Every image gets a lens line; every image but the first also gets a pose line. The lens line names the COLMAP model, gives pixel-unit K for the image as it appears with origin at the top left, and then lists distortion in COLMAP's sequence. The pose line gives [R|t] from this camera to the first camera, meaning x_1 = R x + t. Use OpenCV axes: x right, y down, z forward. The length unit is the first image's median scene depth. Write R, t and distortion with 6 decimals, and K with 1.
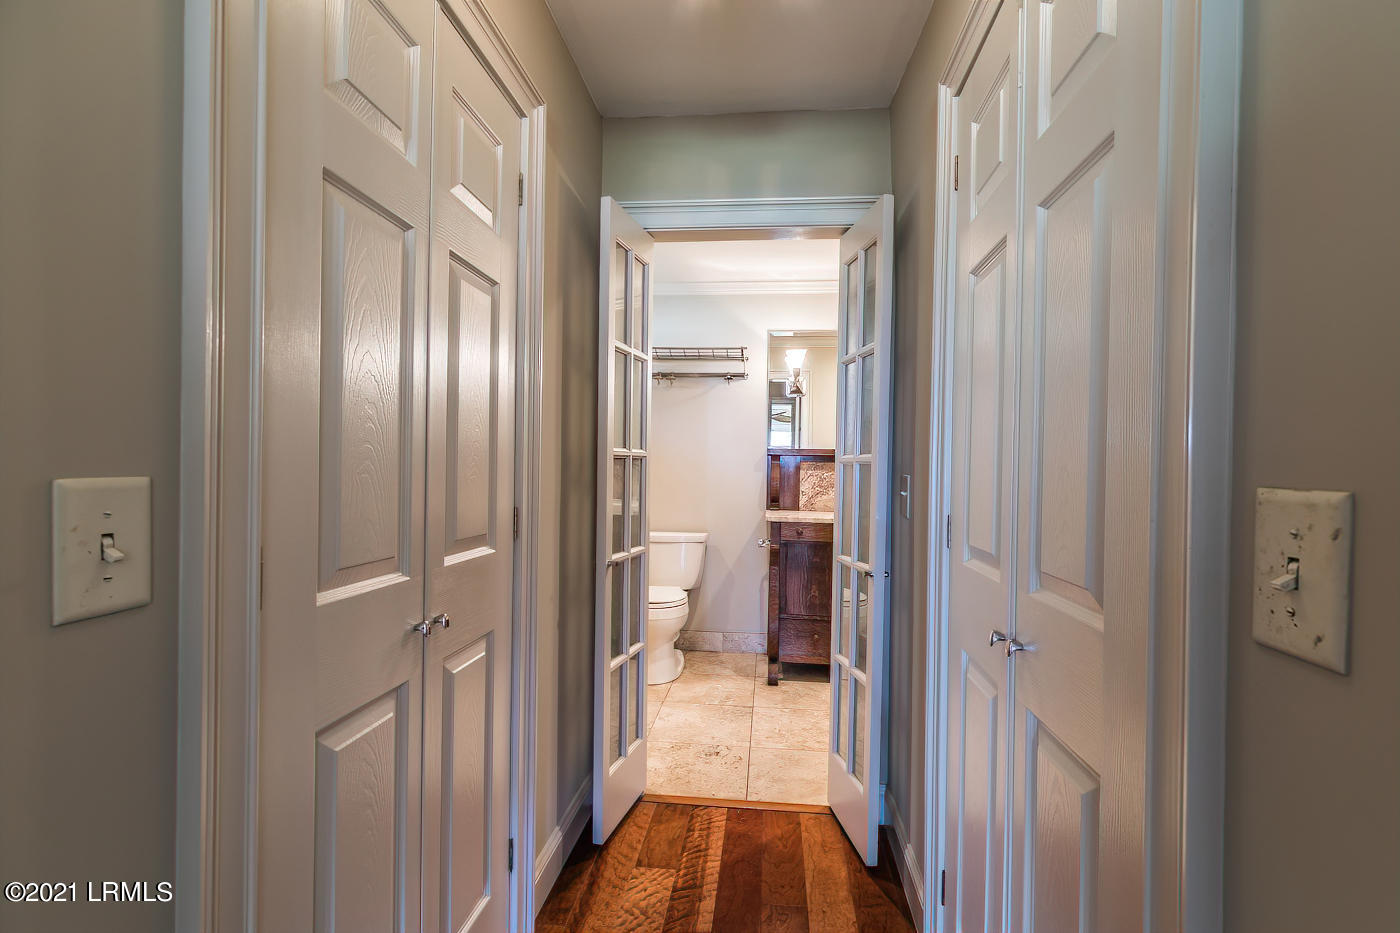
lens RADIAL K [[626.9, 0, 709.4], [0, 626.9, 473.7], [0, 0, 1]] dist [0.017605, -0.000859]
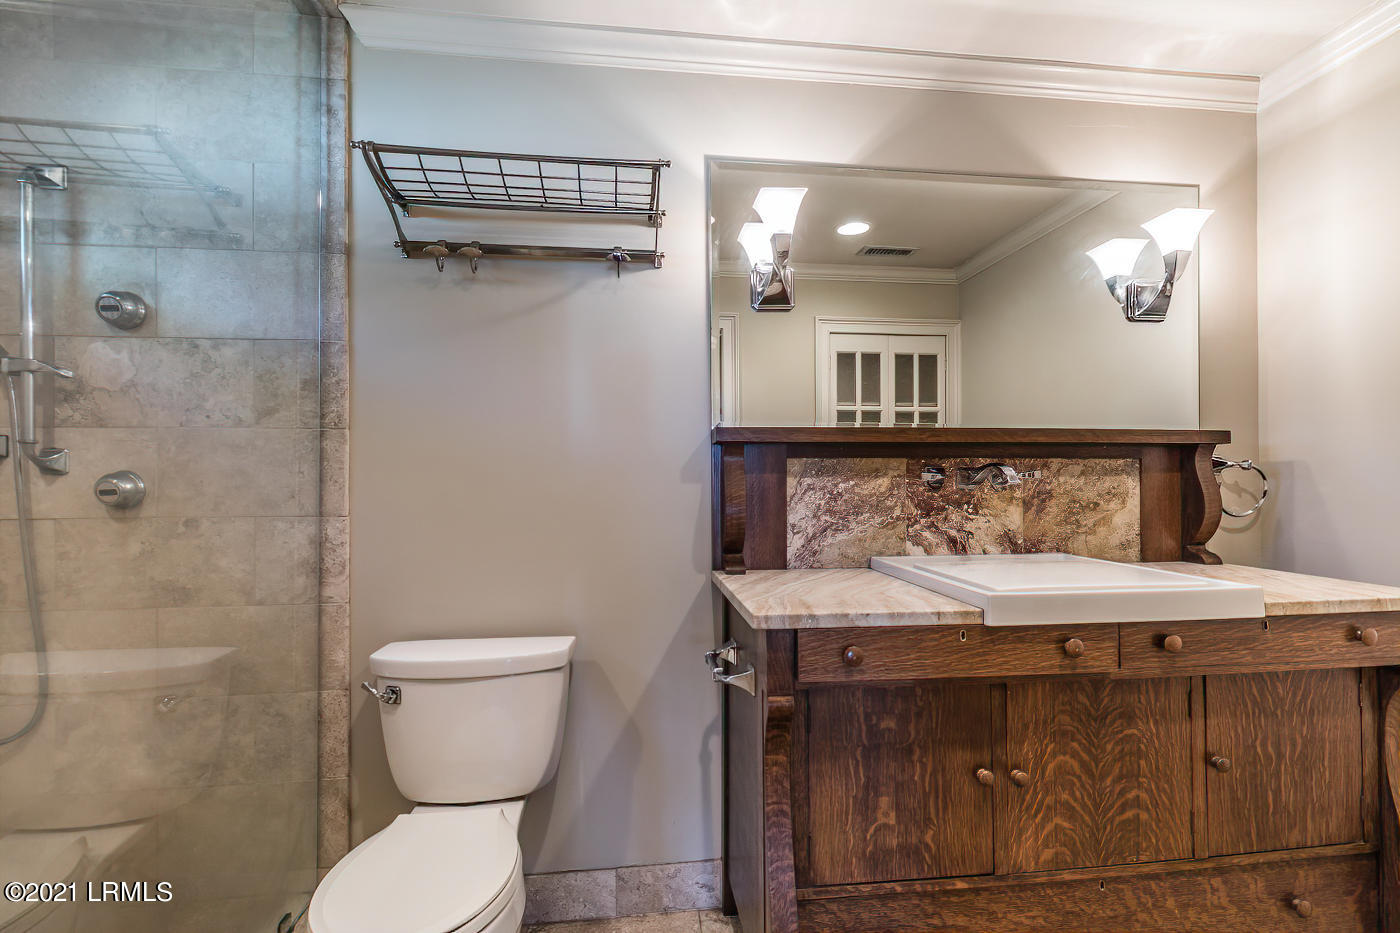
lens RADIAL K [[626.9, 0, 709.4], [0, 626.9, 473.7], [0, 0, 1]] dist [0.017605, -0.000859]
pose [[0.973980, -0.021618, 0.225599, -0.007645], [0.022988, 0.999730, -0.003448, -0.007758], [-0.225464, 0.008544, 0.974214, 0.583463]]
